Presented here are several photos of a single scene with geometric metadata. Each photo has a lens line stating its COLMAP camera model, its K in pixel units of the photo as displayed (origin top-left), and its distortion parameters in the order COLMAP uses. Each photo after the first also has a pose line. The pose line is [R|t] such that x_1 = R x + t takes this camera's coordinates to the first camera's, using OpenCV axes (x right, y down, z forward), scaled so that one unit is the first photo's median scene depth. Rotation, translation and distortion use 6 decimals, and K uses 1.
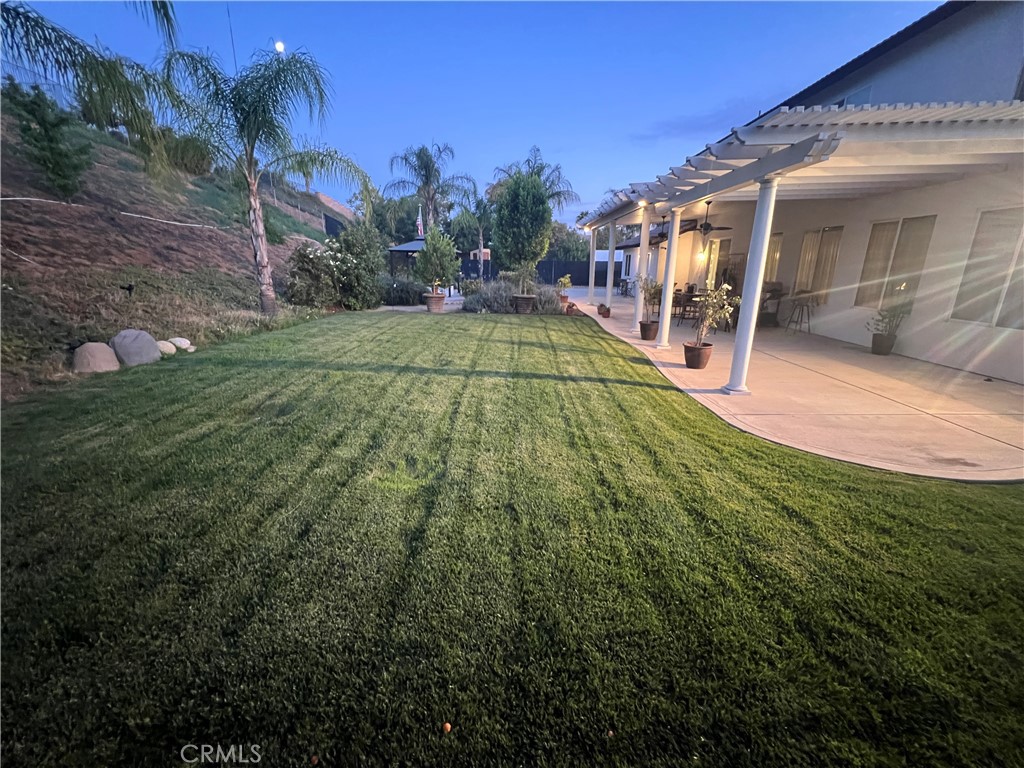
lens RADIAL K [[408.8, 0, 509.1], [0, 408.8, 382.3], [0, 0, 1]] dist [0.001490, -0.000221]
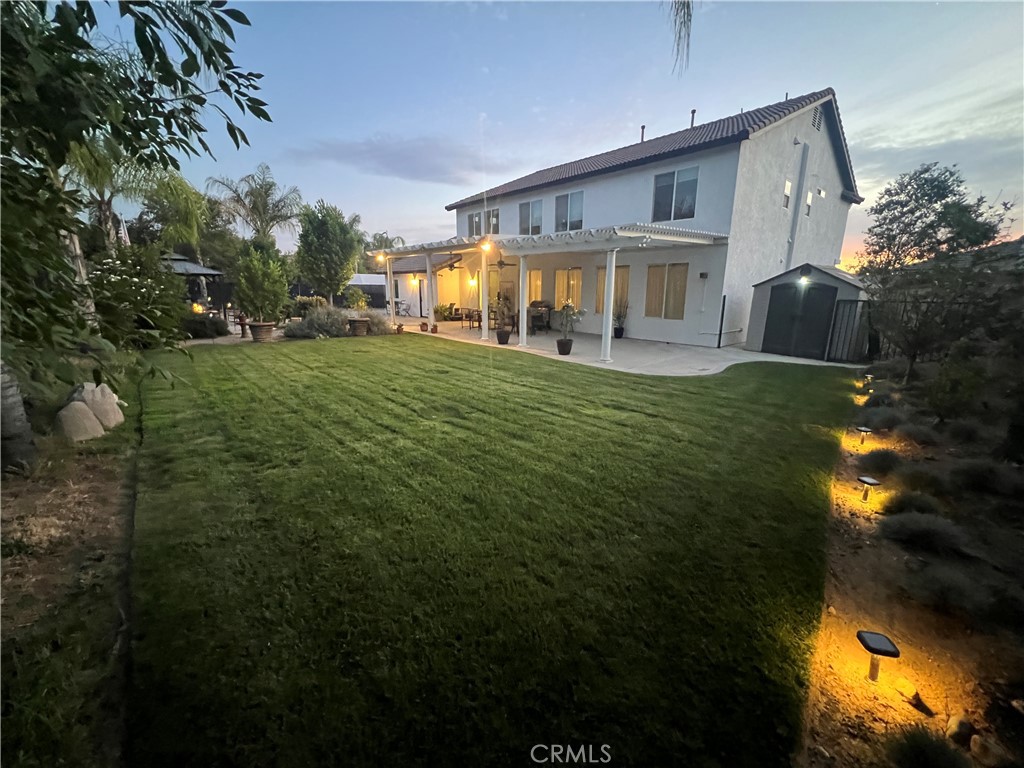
lens RADIAL K [[408.8, 0, 510.0], [0, 408.8, 382.3], [0, 0, 1]] dist [0.001490, -0.000221]
pose [[0.741748, -0.152306, 0.653157, -1.115529], [0.183509, 0.982798, 0.020775, -0.000702], [-0.645085, 0.104450, 0.756938, -0.111986]]
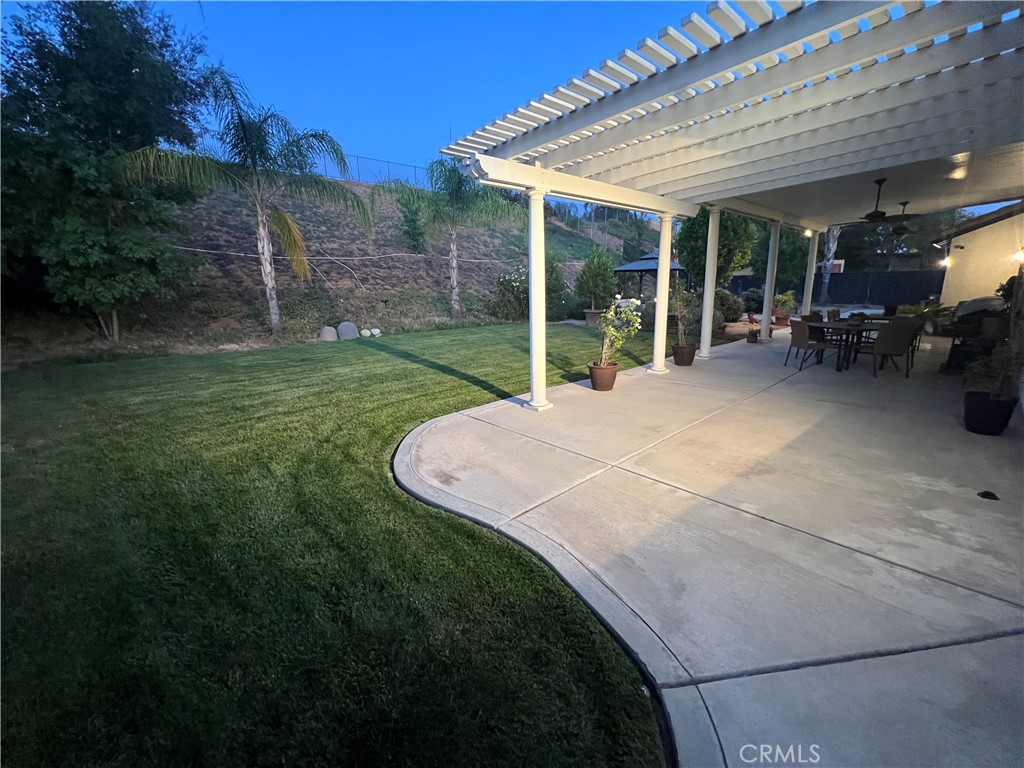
lens RADIAL K [[408.8, 0, 511.5], [0, 408.8, 384.9], [0, 0, 1]] dist [0.001490, -0.000221]
pose [[0.675675, 0.153168, -0.721112, 1.178179], [-0.180249, 0.982813, 0.039863, -0.057375], [0.714824, 0.103045, 0.691671, 0.261514]]
